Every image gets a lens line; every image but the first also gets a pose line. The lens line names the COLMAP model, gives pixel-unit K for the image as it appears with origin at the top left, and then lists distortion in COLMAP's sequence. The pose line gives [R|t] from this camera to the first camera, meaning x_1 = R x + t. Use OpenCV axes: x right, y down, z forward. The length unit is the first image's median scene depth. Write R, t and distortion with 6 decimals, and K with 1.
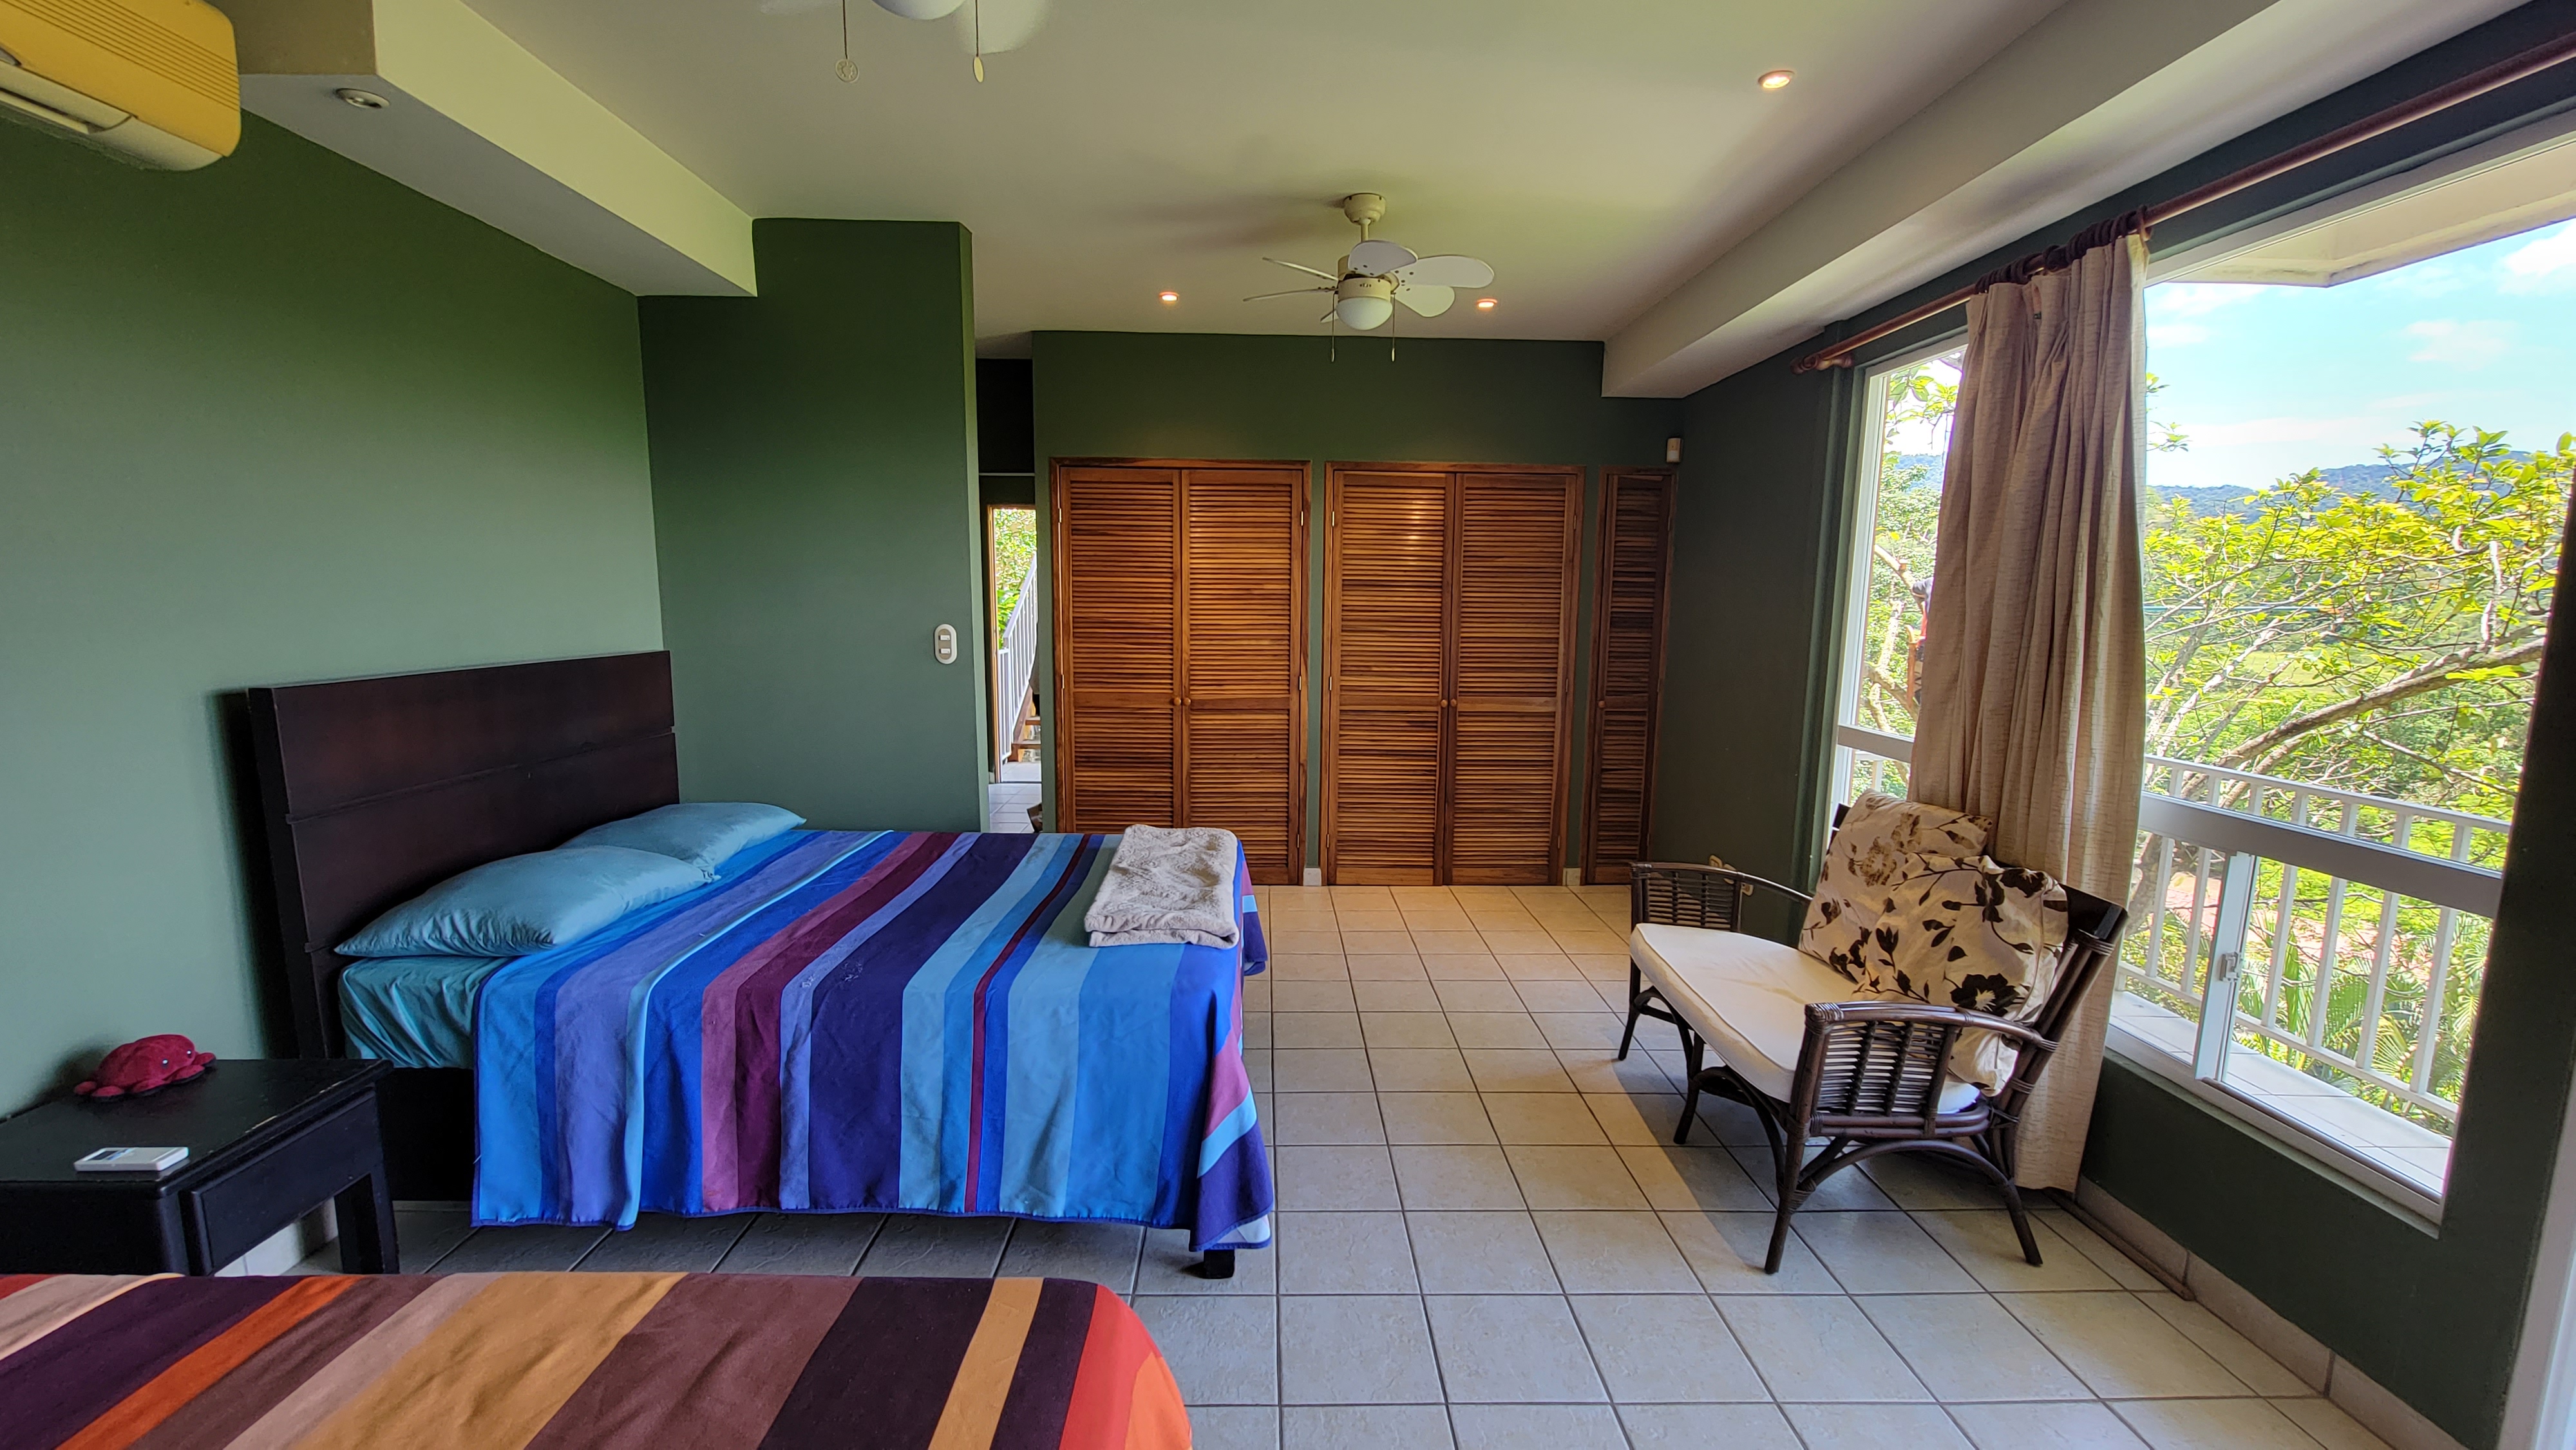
lens RADIAL K [[1049.8, 0, 1287.6], [0, 1049.8, 747.9], [0, 0, 1]] dist [-0.009603, -0.000341]
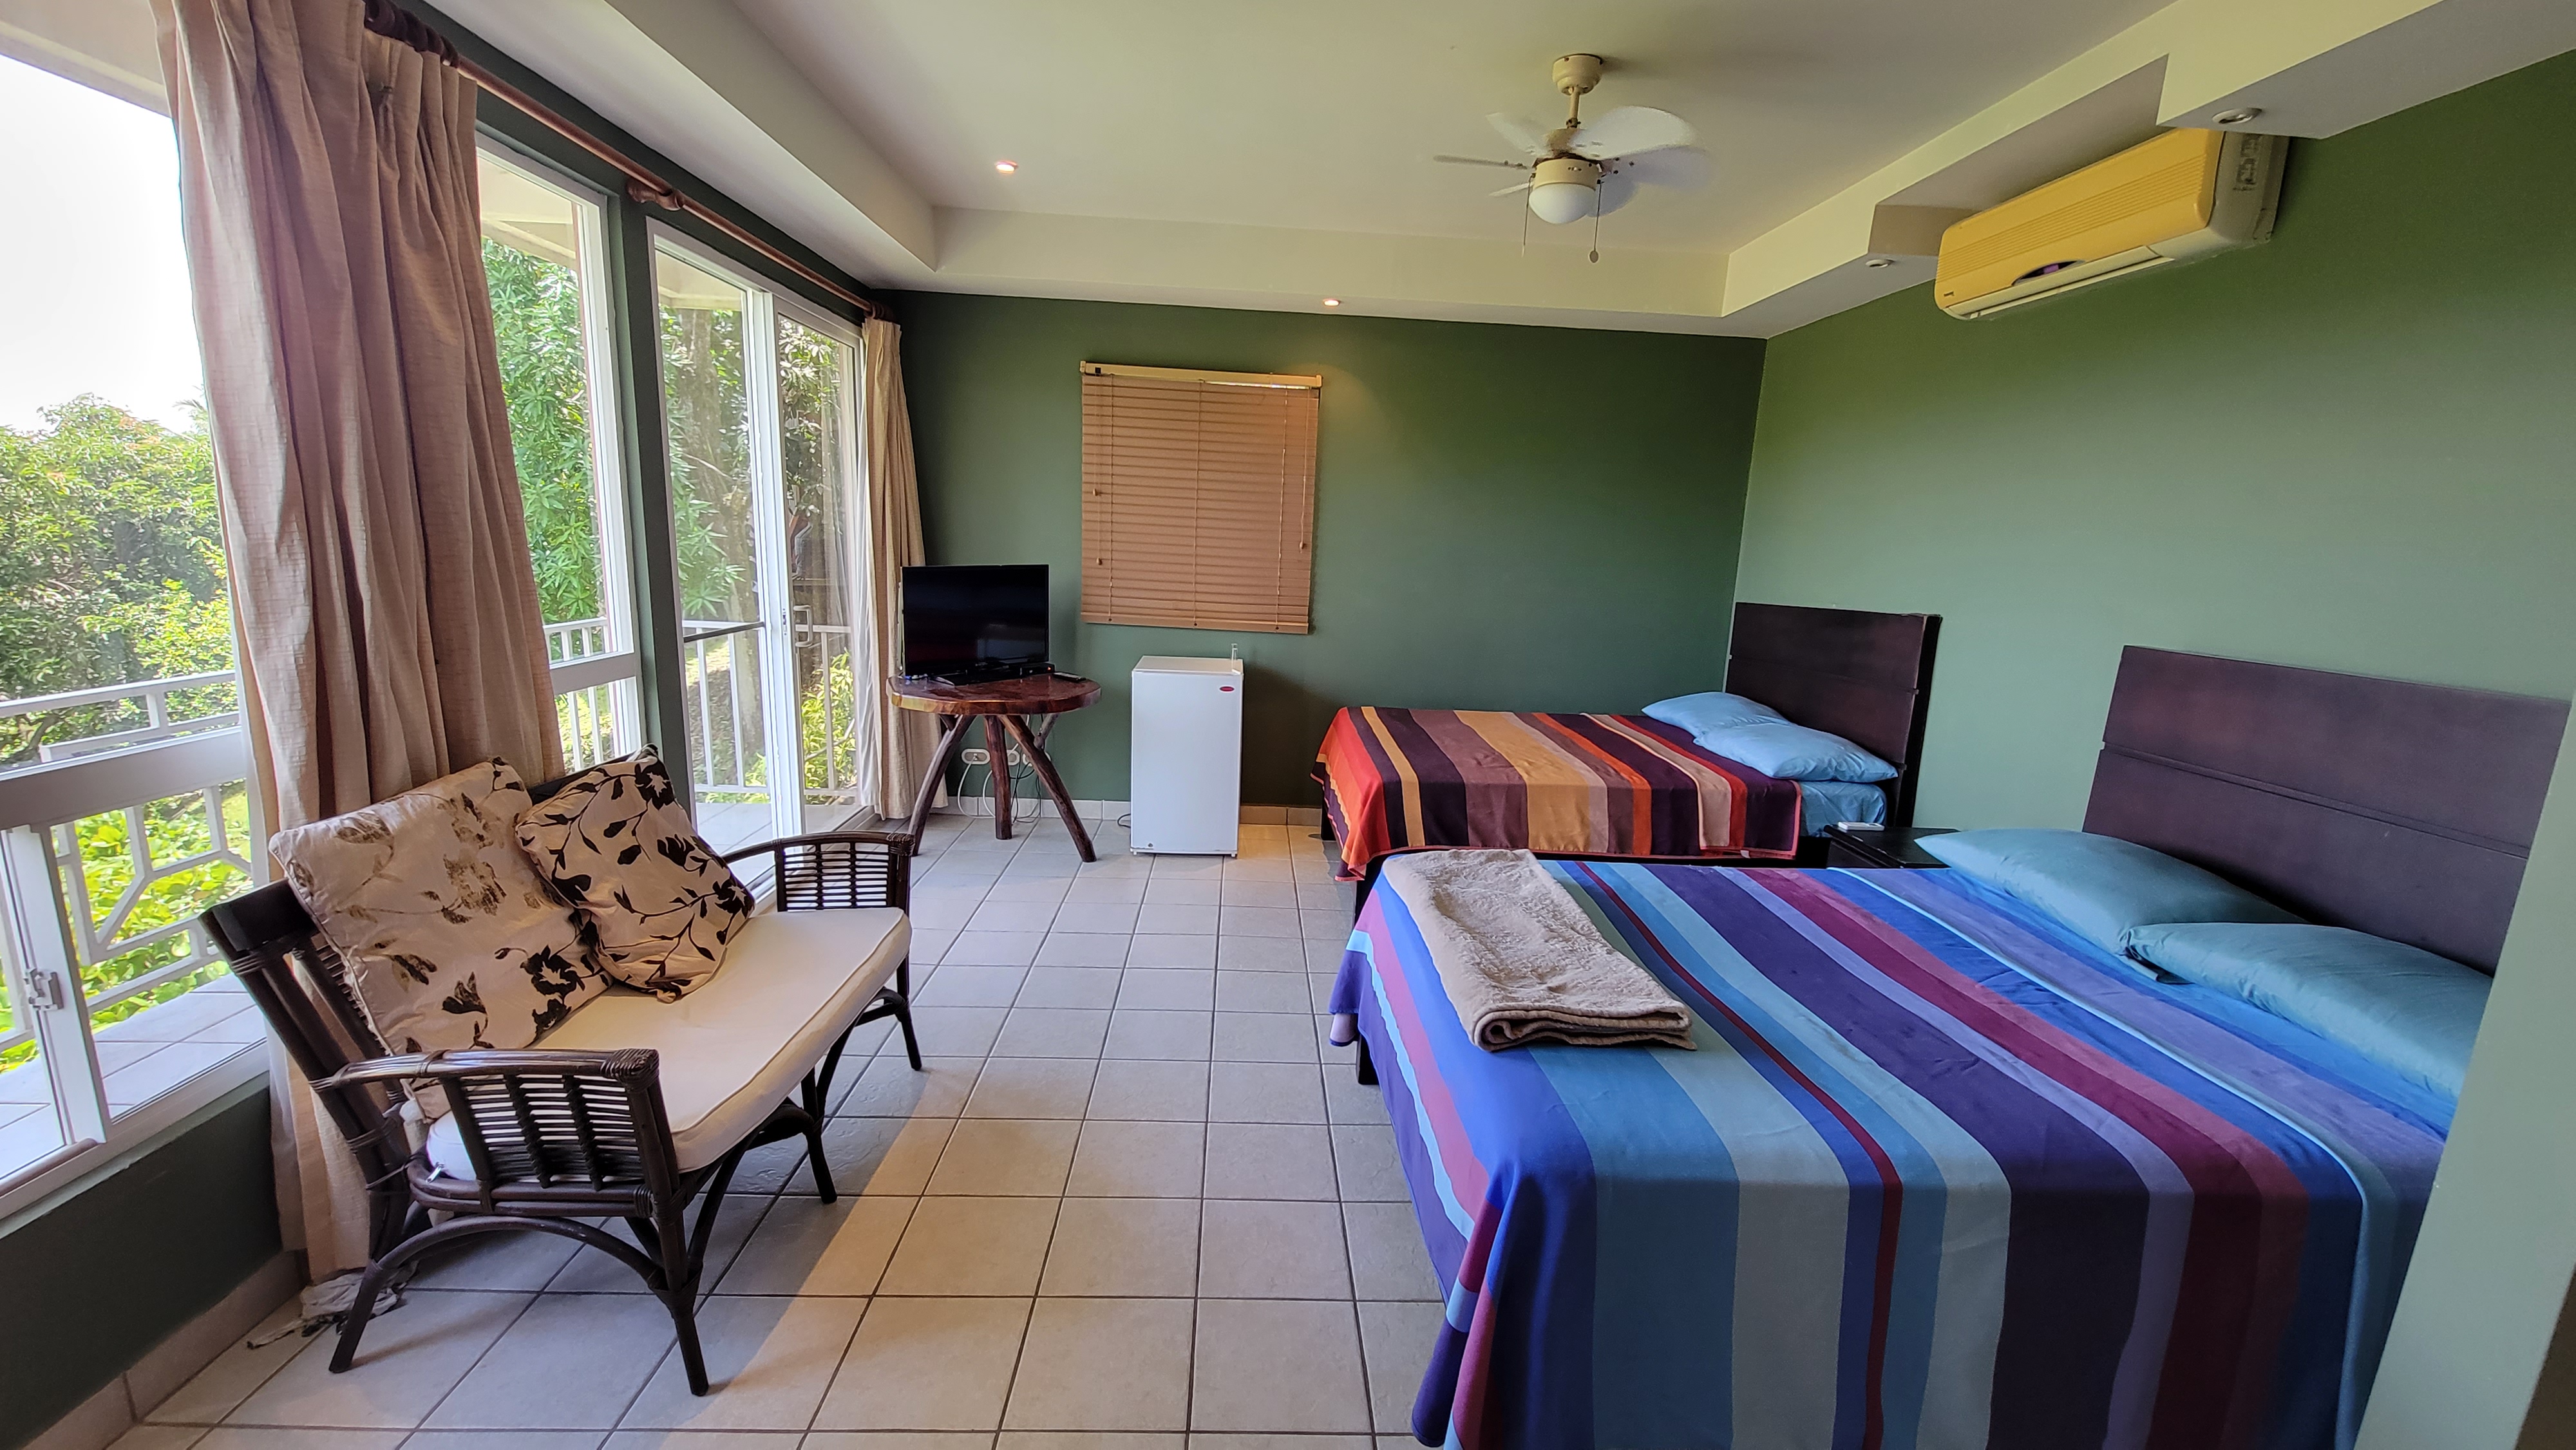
lens RADIAL K [[1049.8, 0, 1287.6], [0, 1049.8, 747.9], [0, 0, 1]] dist [-0.009603, -0.000341]
pose [[-0.998334, -0.049800, -0.029143, 0.069960], [-0.056751, 0.938704, 0.340021, -0.233501], [0.010424, 0.341109, -0.939966, 1.649183]]
